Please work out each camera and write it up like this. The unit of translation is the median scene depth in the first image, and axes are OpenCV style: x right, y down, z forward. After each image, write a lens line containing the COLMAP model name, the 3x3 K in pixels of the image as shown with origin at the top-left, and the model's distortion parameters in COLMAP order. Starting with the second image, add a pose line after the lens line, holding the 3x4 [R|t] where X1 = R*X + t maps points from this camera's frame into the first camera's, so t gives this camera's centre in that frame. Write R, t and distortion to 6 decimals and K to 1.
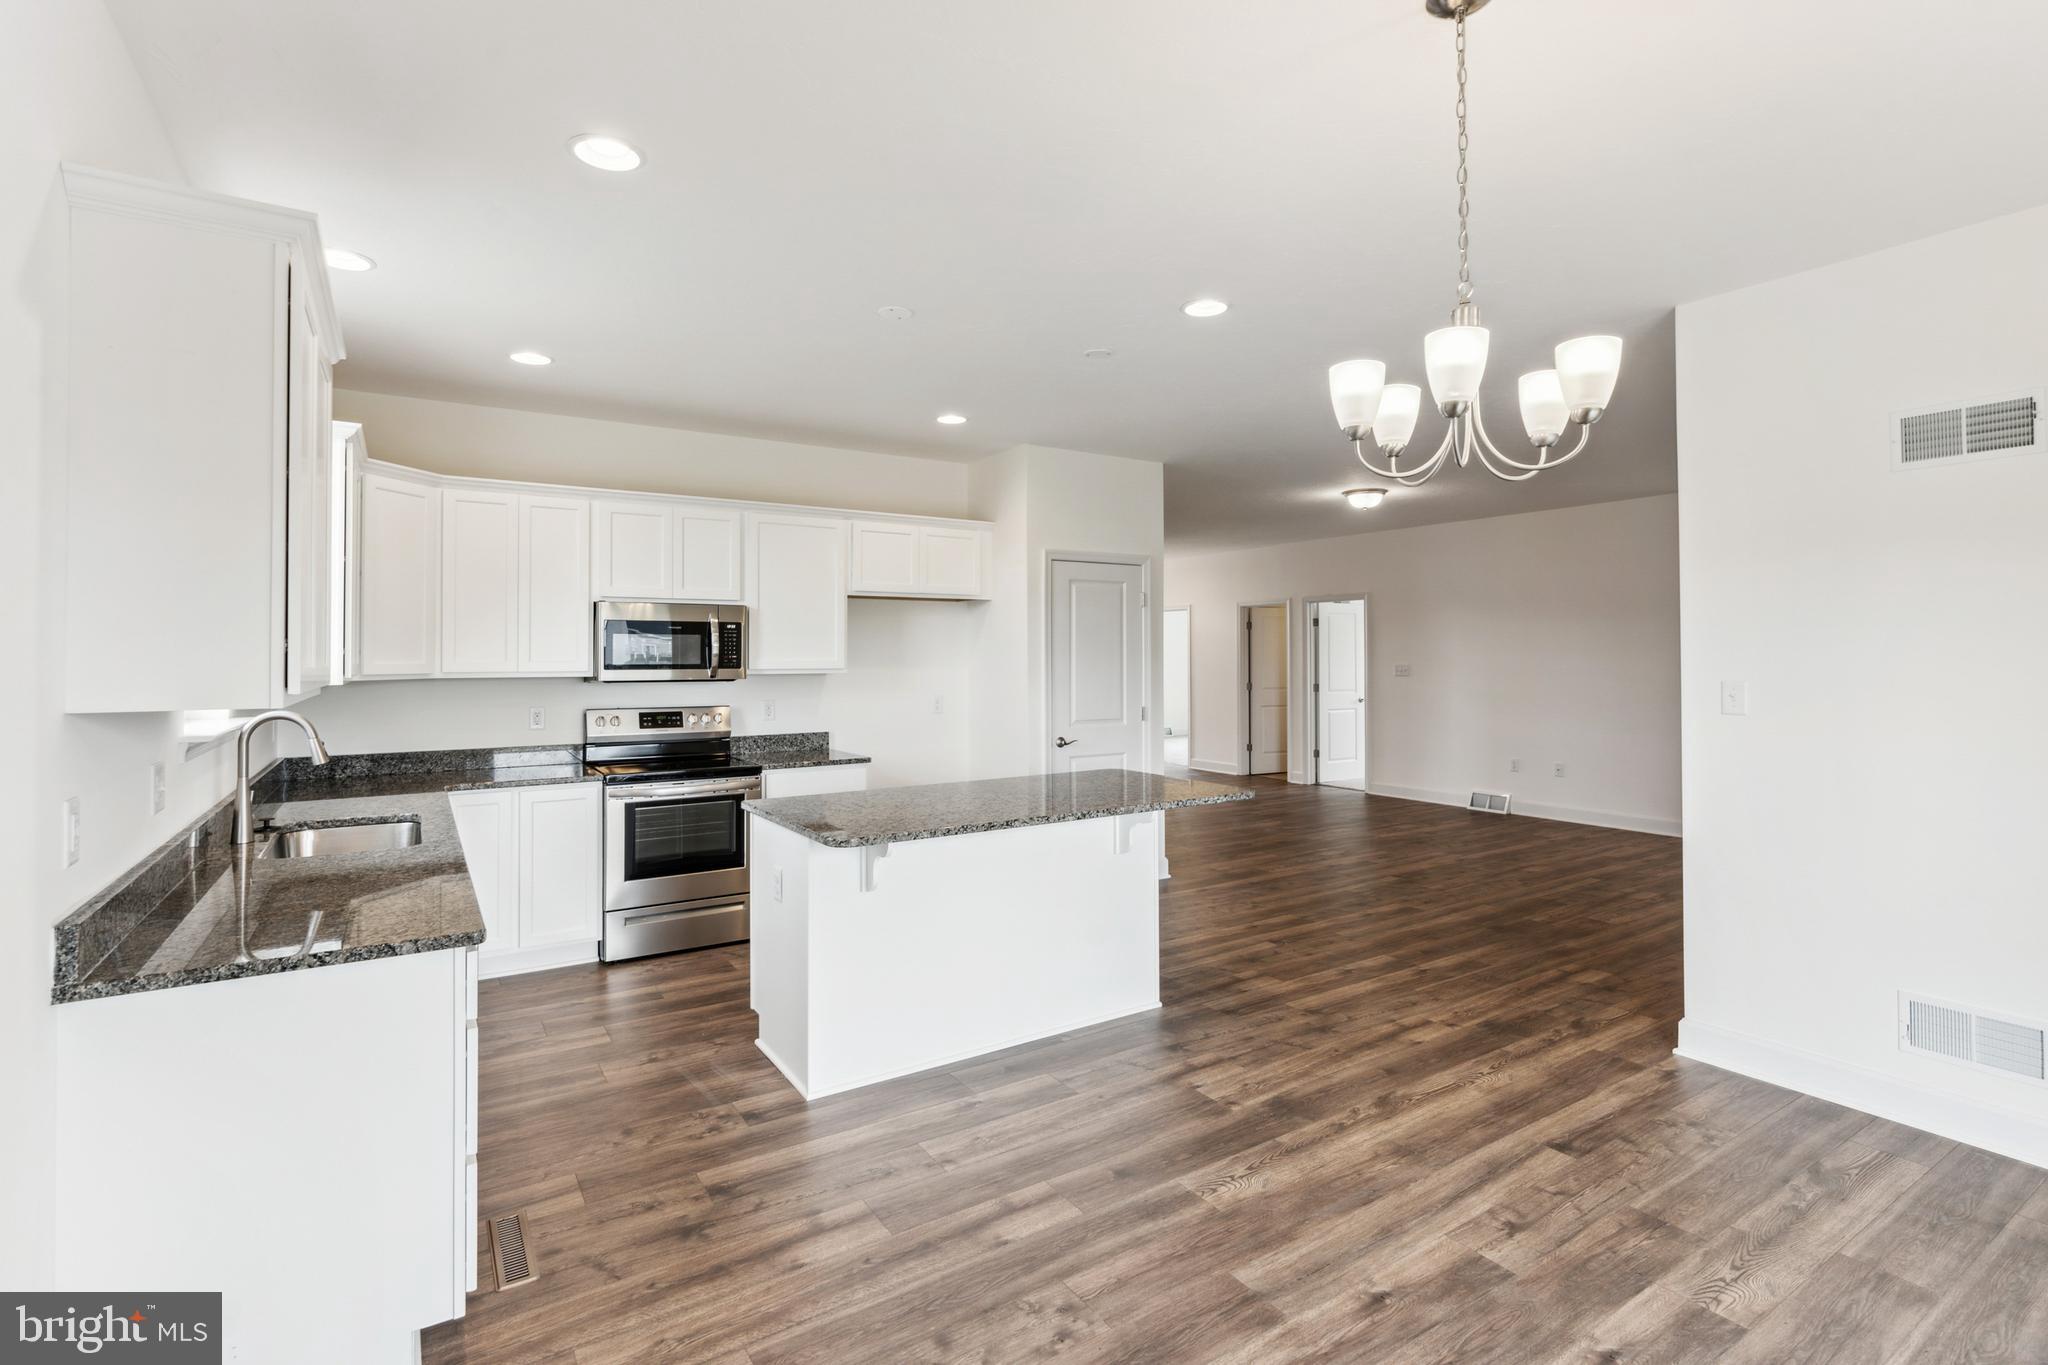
lens RADIAL K [[963.1, 0, 1024.1], [0, 963.1, 643.5], [0, 0, 1]] dist [-0.000236, 0.001318]
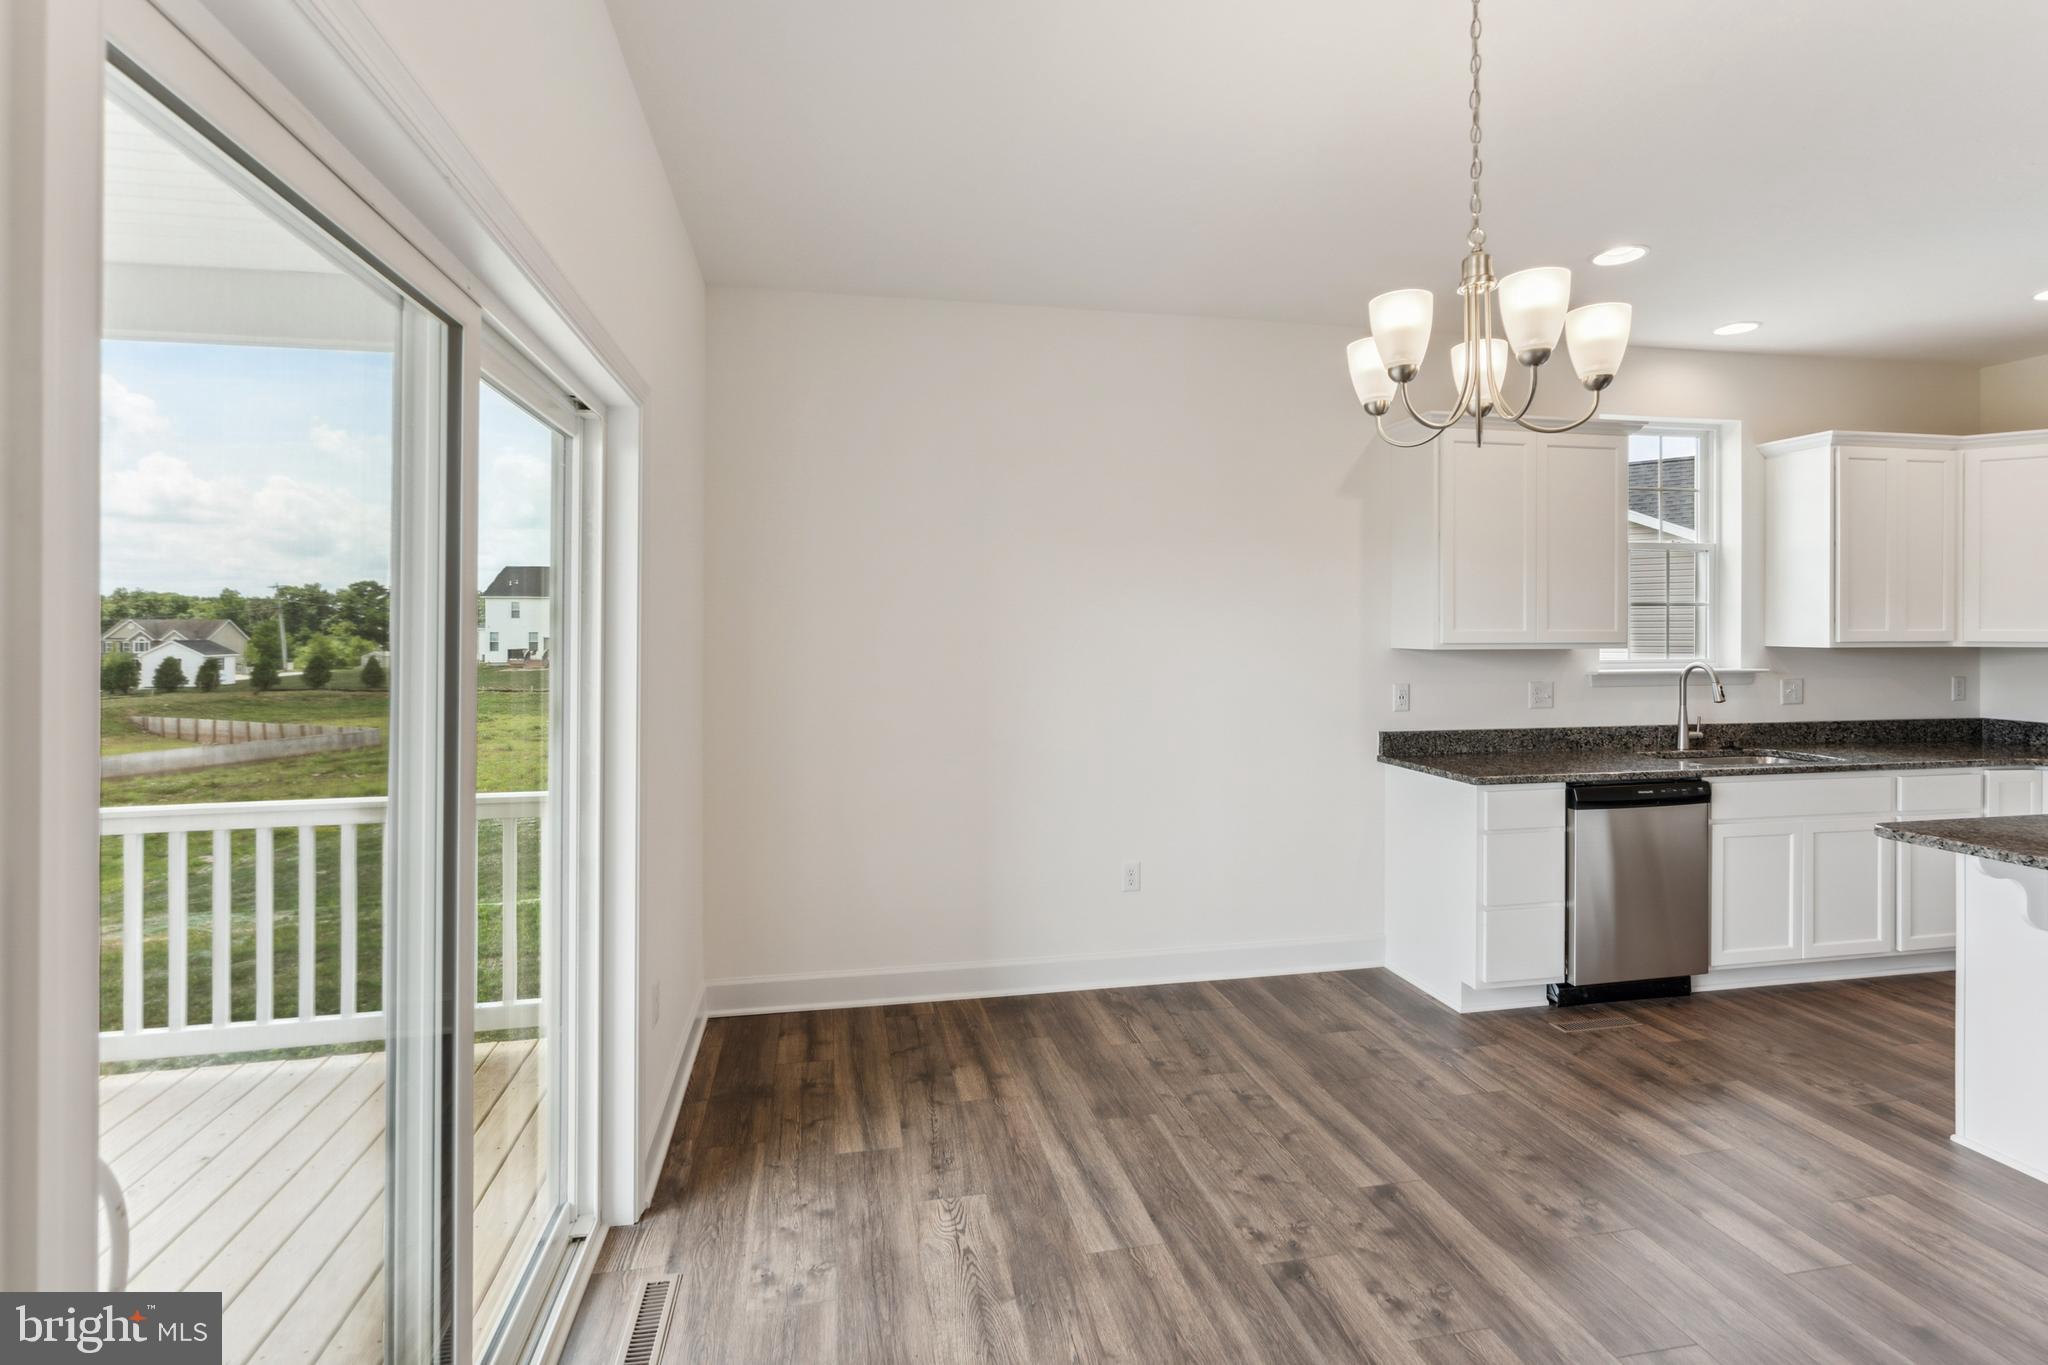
lens RADIAL K [[973.4, 0, 1018.8], [0, 973.4, 635.7], [0, 0, 1]] dist [-0.004695, 0.000763]
pose [[-0.370436, 0.008815, -0.928816, 0.815245], [0.014365, 0.999890, 0.003760, 0.008893], [0.928747, -0.011950, -0.370522, 0.510138]]
